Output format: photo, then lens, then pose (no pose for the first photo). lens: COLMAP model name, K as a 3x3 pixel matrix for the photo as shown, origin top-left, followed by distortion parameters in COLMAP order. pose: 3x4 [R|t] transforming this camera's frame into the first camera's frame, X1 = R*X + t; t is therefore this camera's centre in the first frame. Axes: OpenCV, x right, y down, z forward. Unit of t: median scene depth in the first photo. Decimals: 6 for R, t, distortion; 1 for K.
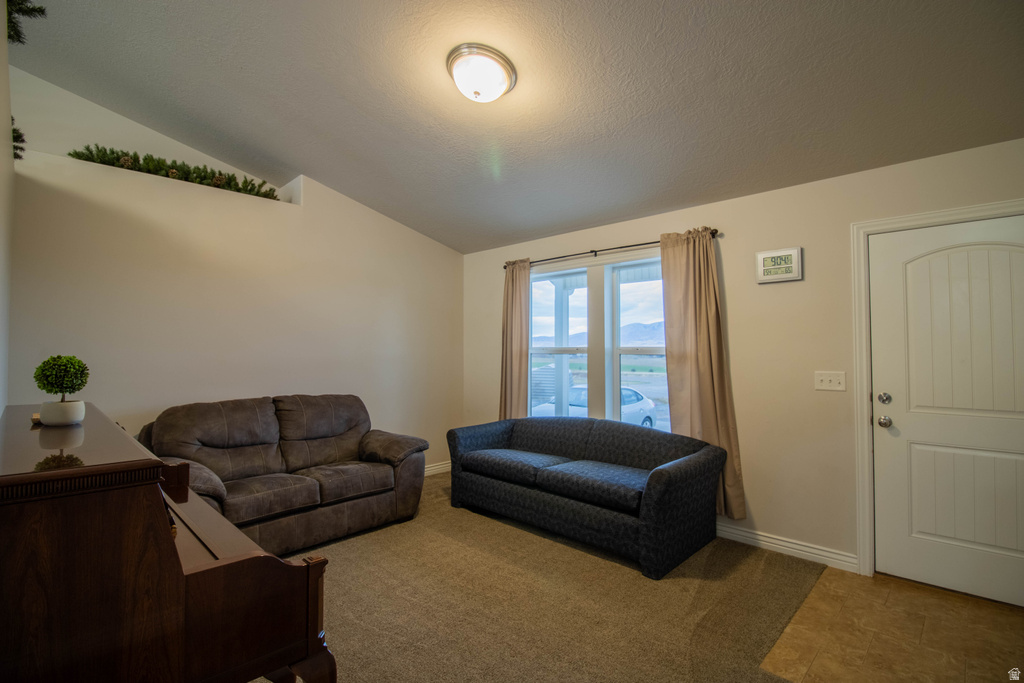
lens RADIAL K [[491.7, 0, 512.0], [0, 491.7, 341.5], [0, 0, 1]] dist [-0.000073, -0.000089]
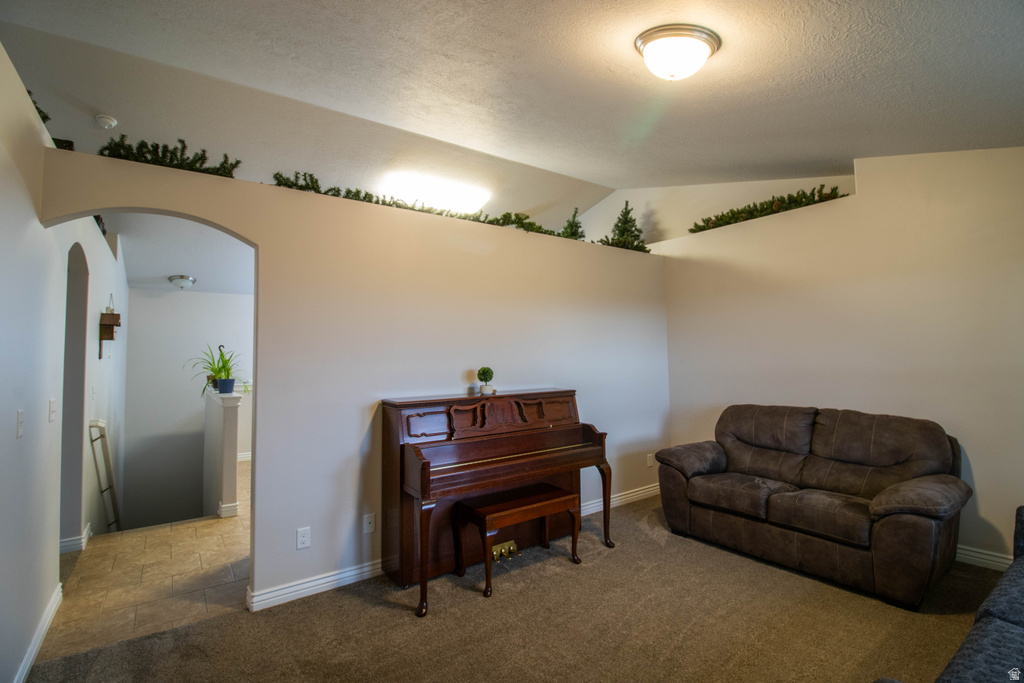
lens RADIAL K [[469.2, 0, 512.0], [0, 469.2, 341.5], [0, 0, 1]] dist [-0.001636, -0.000175]
pose [[-0.160331, -0.028228, -0.986660, 0.569099], [0.027263, 0.999083, -0.033014, -0.004686], [0.986687, -0.032193, -0.159415, 0.610168]]
